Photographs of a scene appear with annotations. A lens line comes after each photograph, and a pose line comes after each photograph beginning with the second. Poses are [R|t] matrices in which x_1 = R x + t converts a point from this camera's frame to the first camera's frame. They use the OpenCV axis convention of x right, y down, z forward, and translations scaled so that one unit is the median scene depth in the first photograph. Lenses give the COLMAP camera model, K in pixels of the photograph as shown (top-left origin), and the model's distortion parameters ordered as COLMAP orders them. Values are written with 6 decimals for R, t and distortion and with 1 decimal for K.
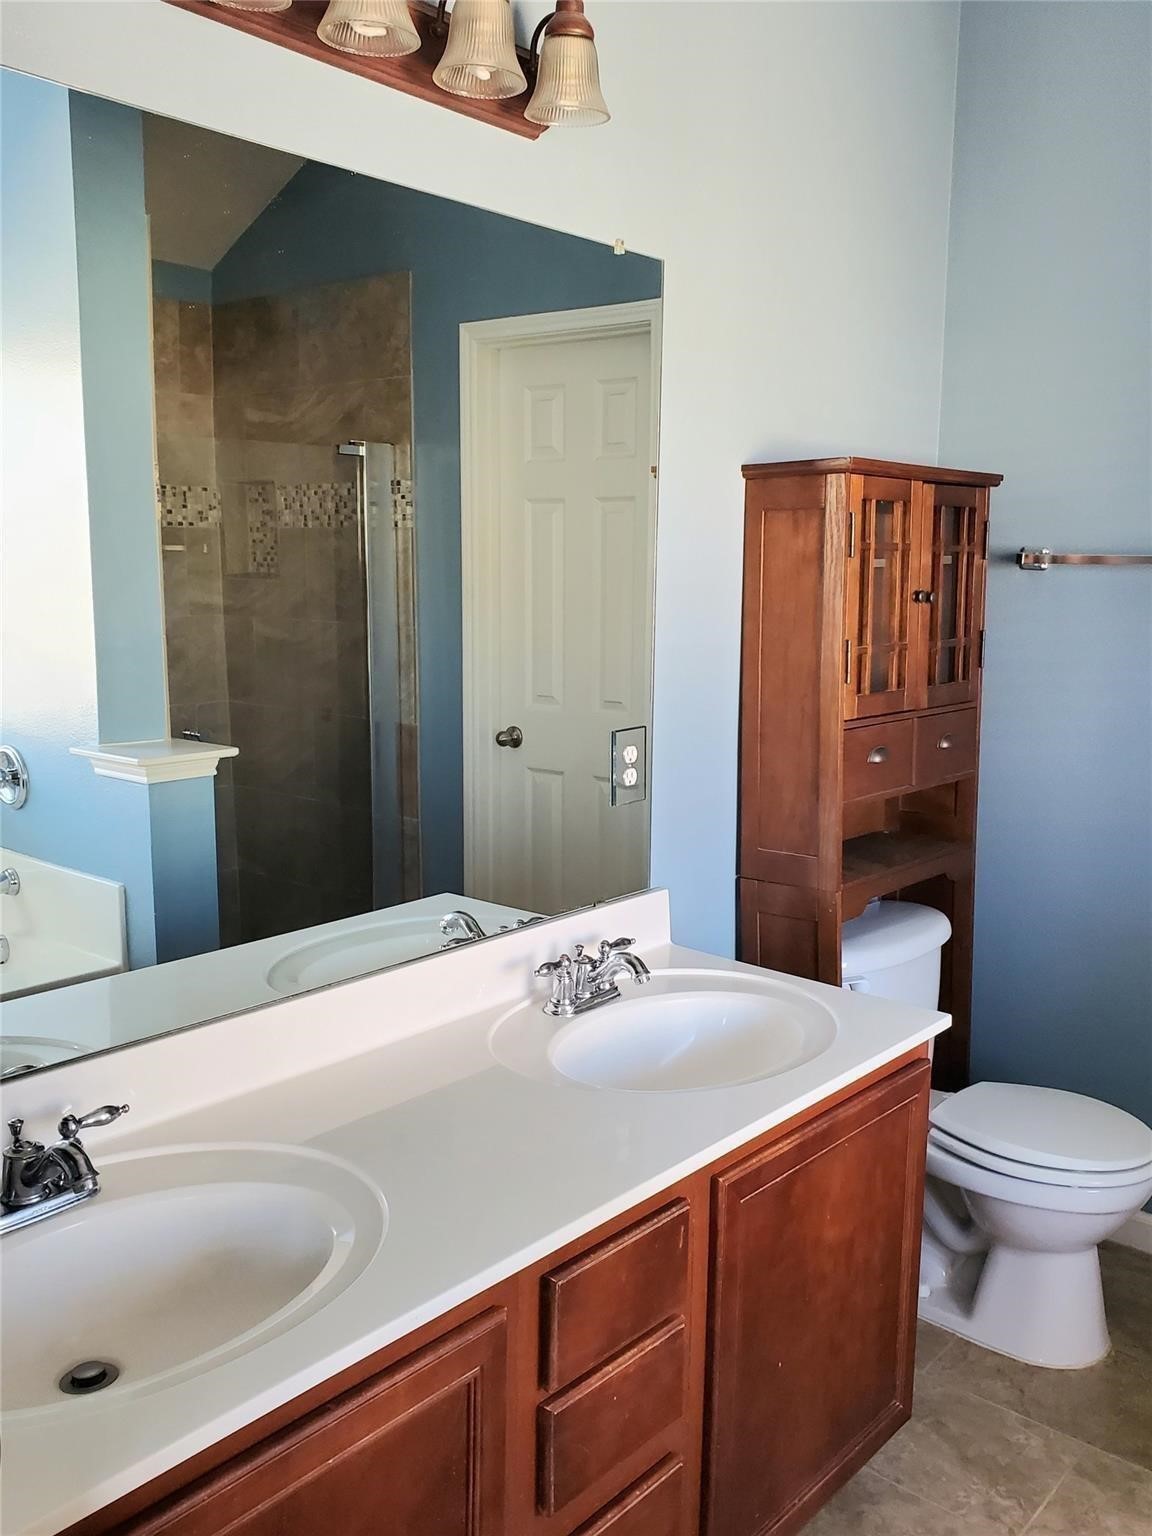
lens RADIAL K [[1354.1, 0, 576.0], [0, 1354.1, 768.0], [0, 0, 1]] dist [0.120847, -0.362106]
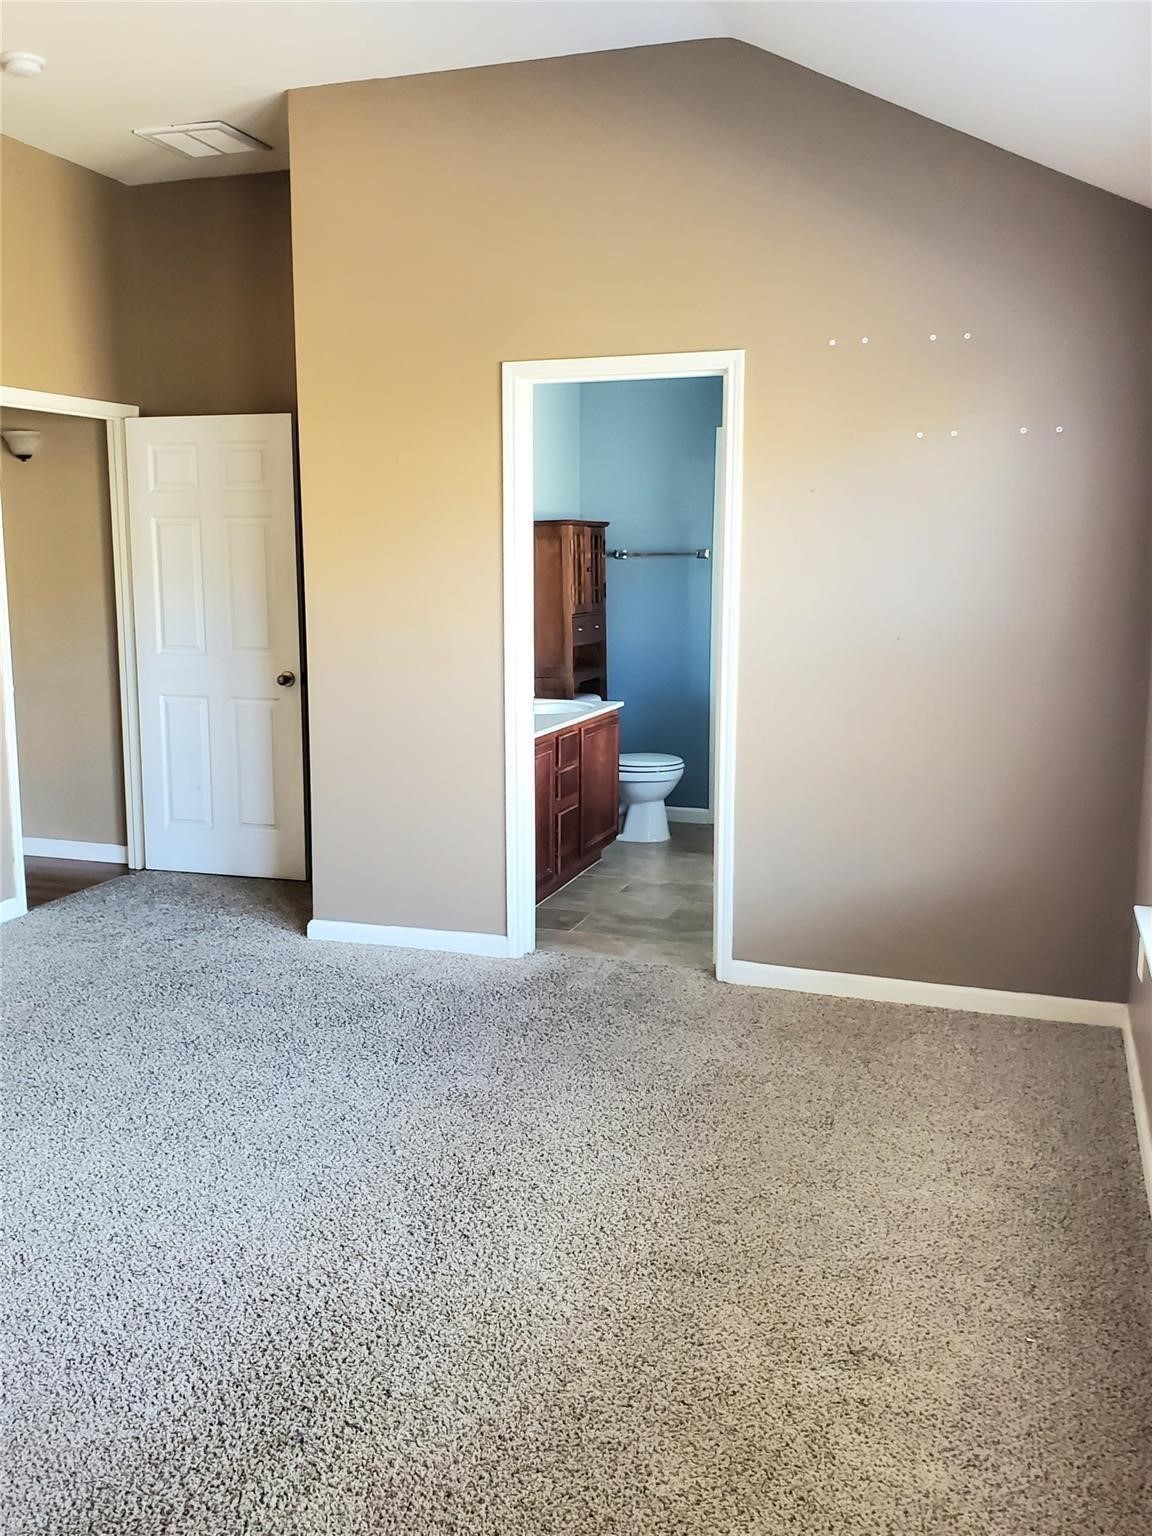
lens RADIAL K [[1354.1, 0, 576.0], [0, 1354.1, 768.0], [0, 0, 1]] dist [0.120847, -0.362106]
pose [[0.925386, -0.061388, 0.374023, -0.799980], [0.057353, 0.998113, 0.021921, 0.206890], [-0.374663, 0.001166, 0.927160, -1.478552]]
